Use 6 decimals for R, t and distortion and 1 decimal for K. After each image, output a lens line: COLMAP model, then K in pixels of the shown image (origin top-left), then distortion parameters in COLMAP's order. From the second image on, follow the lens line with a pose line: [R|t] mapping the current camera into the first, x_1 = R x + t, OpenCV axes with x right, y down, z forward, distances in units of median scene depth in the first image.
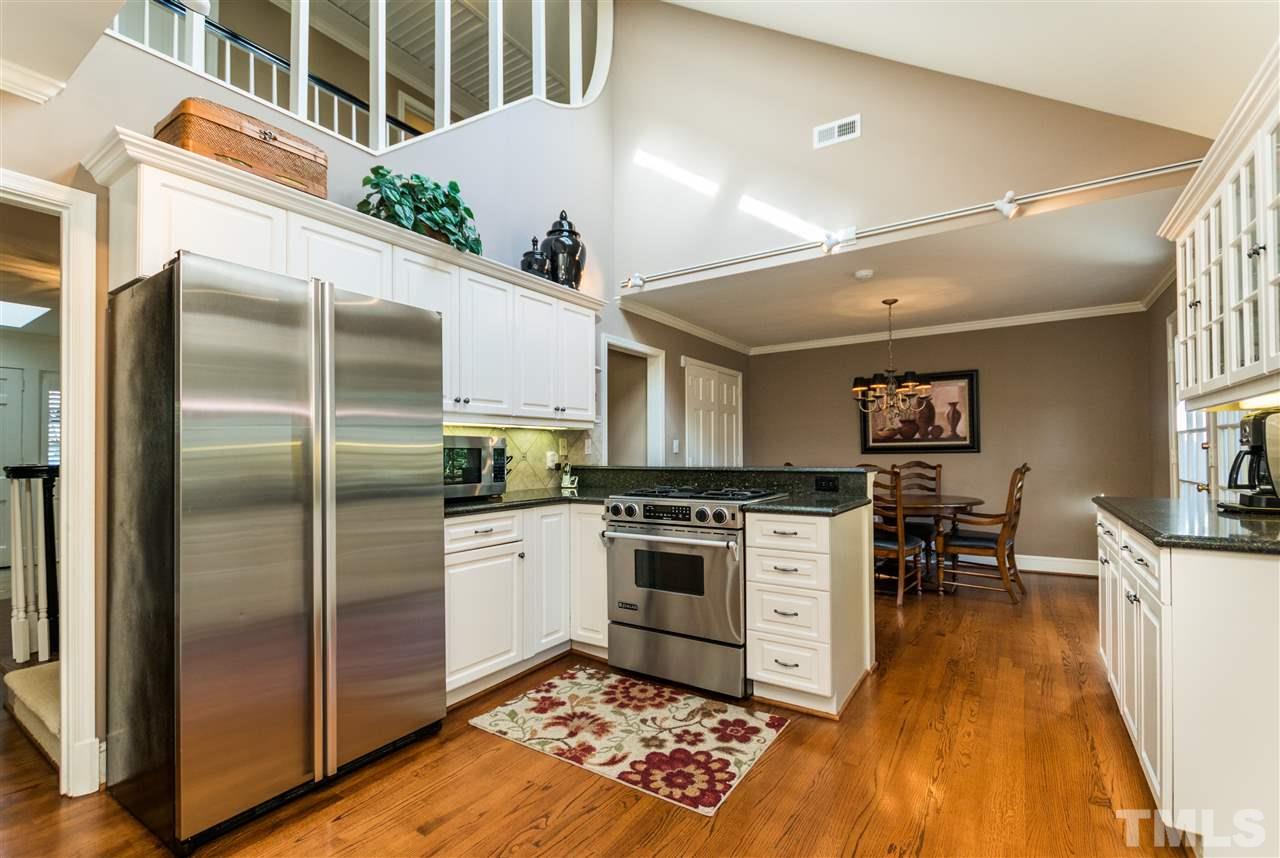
lens RADIAL K [[569.4, 0, 642.6], [0, 569.4, 440.0], [0, 0, 1]] dist [-0.001105, -0.000046]
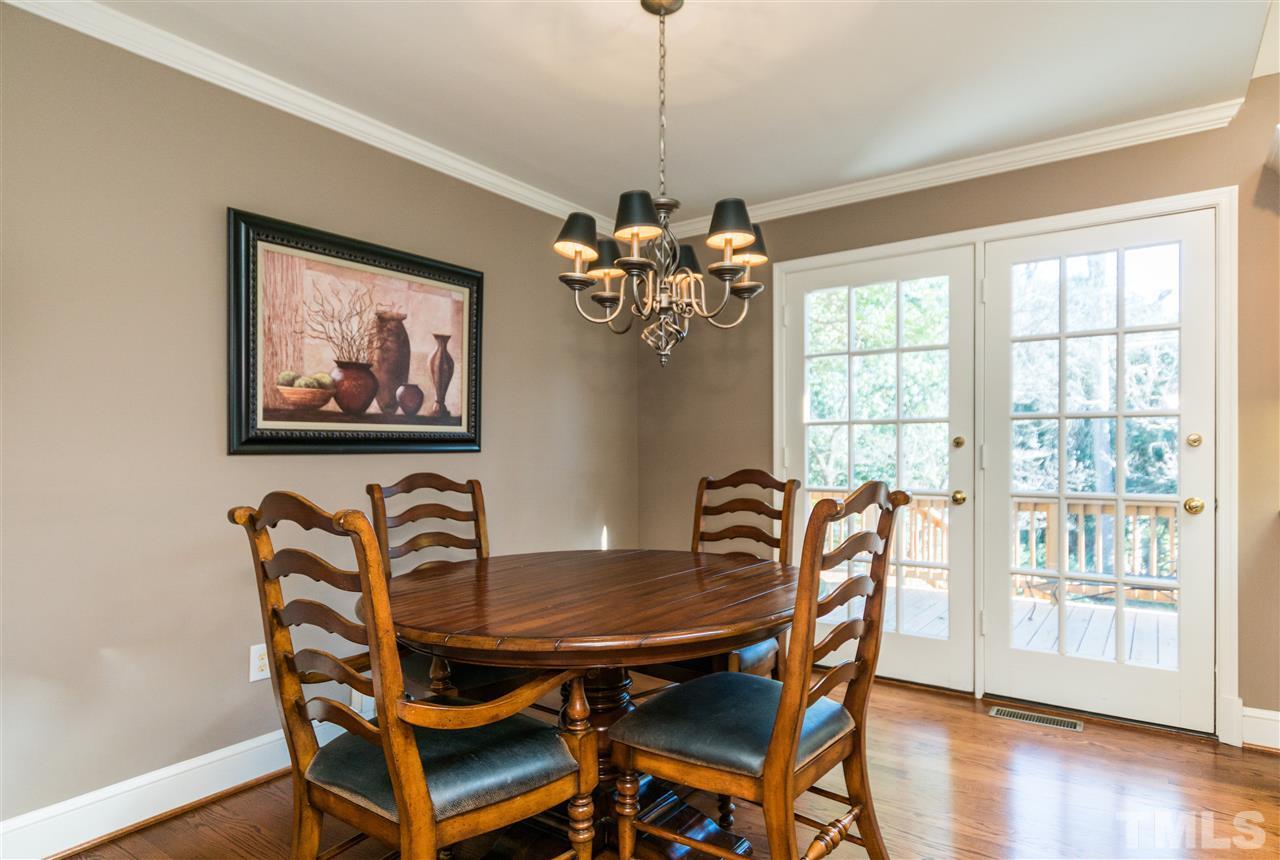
lens RADIAL K [[735.2, 0, 640.4], [0, 735.2, 449.5], [0, 0, 1]] dist [0.000039, -0.000095]
pose [[0.029487, 0.009960, 0.999516, -0.008085], [-0.019372, 0.999768, -0.009391, 0.047413], [-0.999377, -0.019086, 0.029673, 1.736111]]
